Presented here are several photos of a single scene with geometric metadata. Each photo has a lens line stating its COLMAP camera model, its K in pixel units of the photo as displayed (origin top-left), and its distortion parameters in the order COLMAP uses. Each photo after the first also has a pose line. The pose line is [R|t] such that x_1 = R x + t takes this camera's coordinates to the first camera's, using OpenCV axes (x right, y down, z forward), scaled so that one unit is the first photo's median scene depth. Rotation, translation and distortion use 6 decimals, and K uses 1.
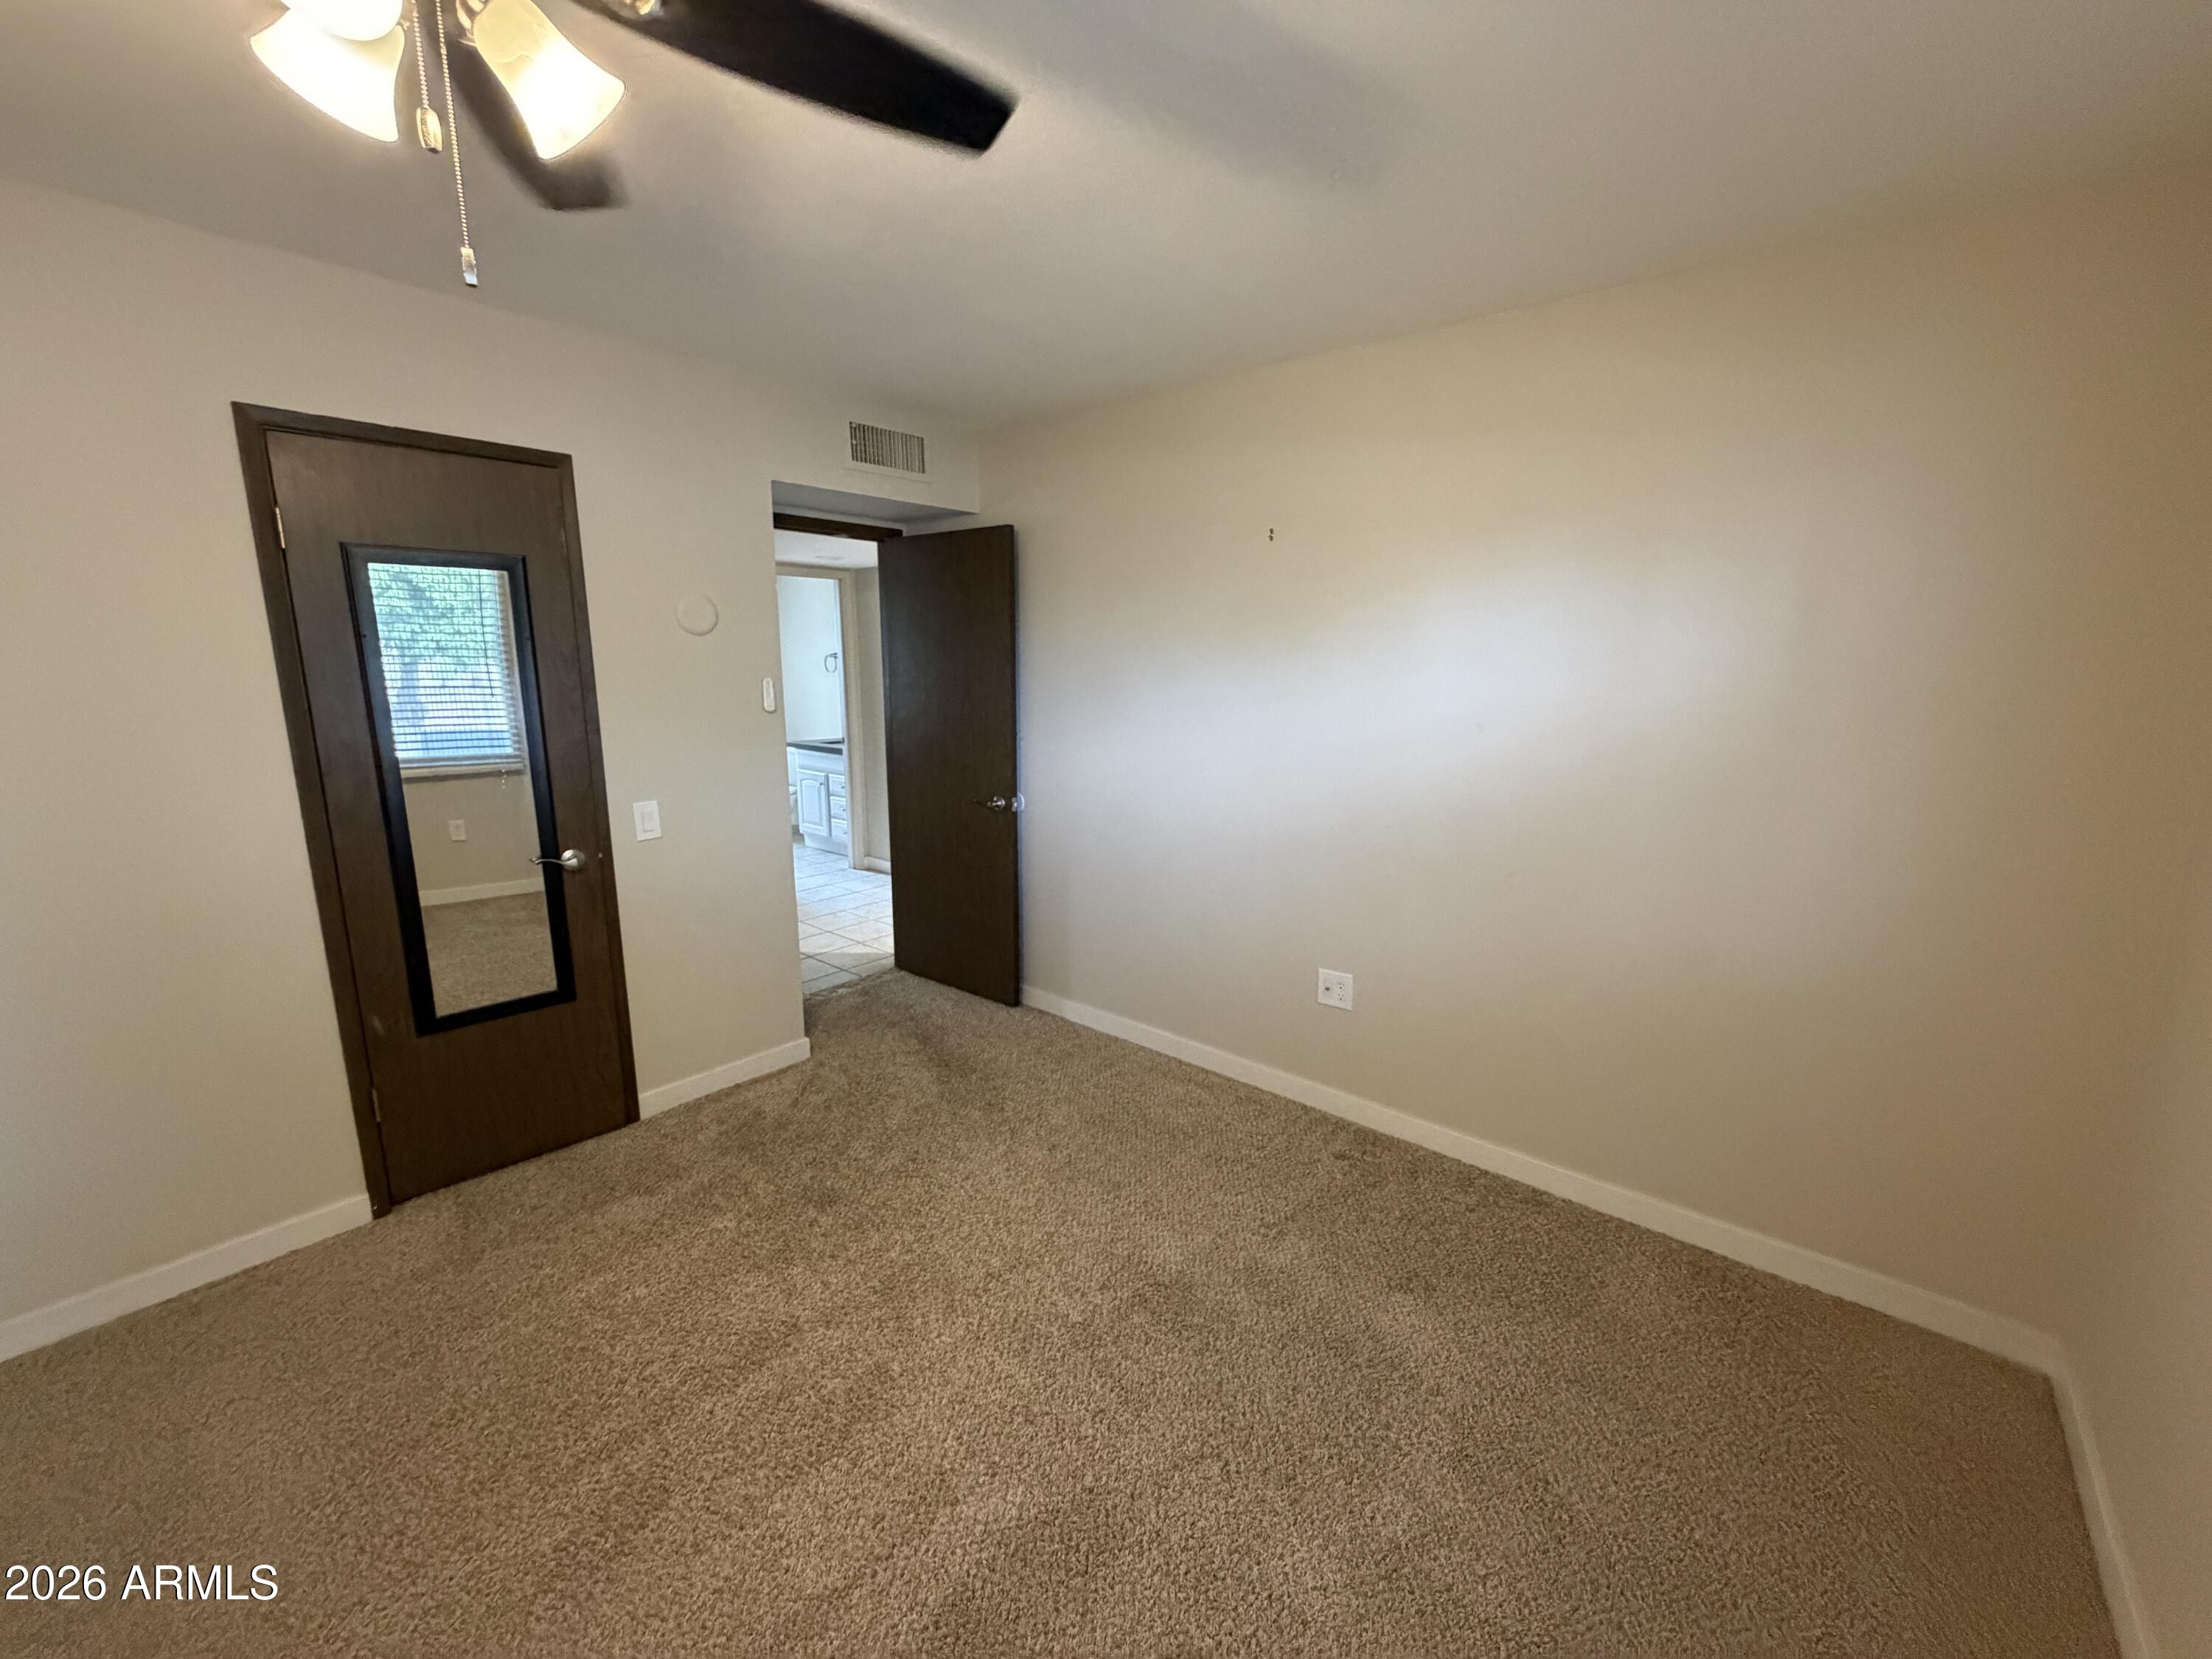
lens RADIAL K [[880.0, 0, 1111.3], [0, 880.0, 819.9], [0, 0, 1]] dist [-0.001204, 0.000718]
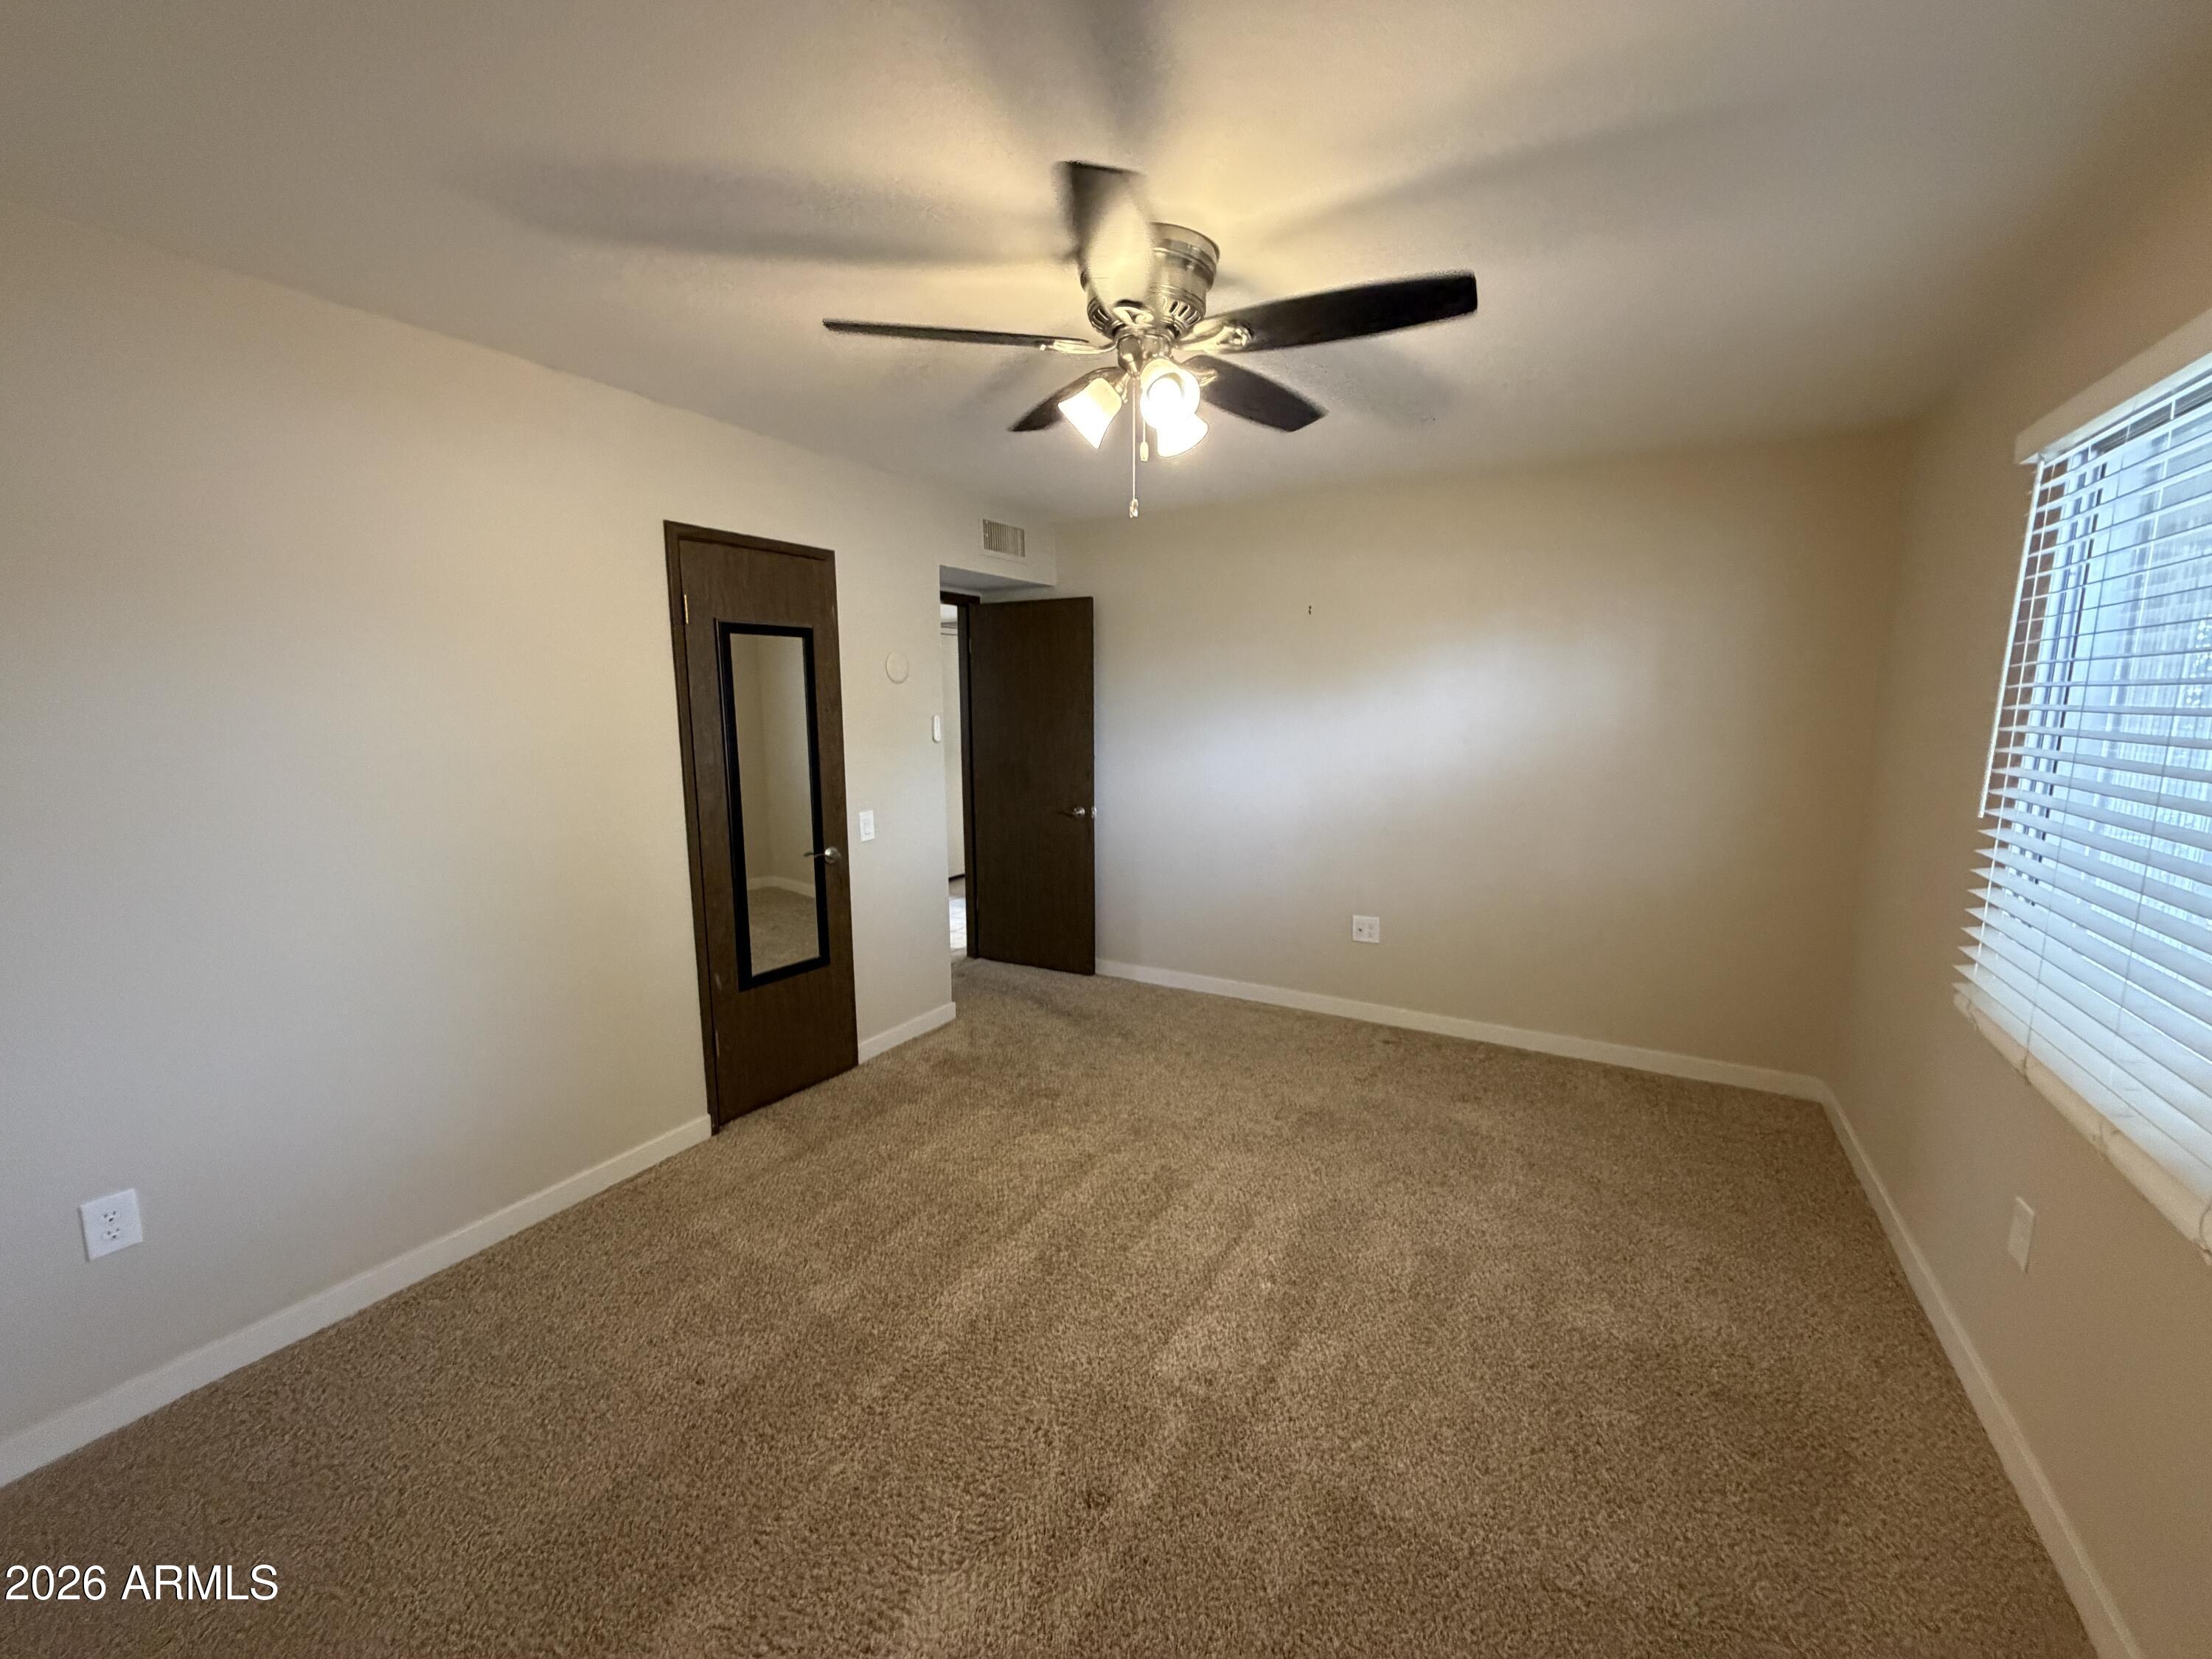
lens RADIAL K [[880.0, 0, 1105.7], [0, 880.0, 818.7], [0, 0, 1]] dist [-0.001204, 0.000718]
pose [[0.984466, -0.034340, 0.172187, -0.408050], [0.042175, 0.998225, -0.042055, 0.059443], [-0.170437, 0.048663, 0.984166, -0.334798]]
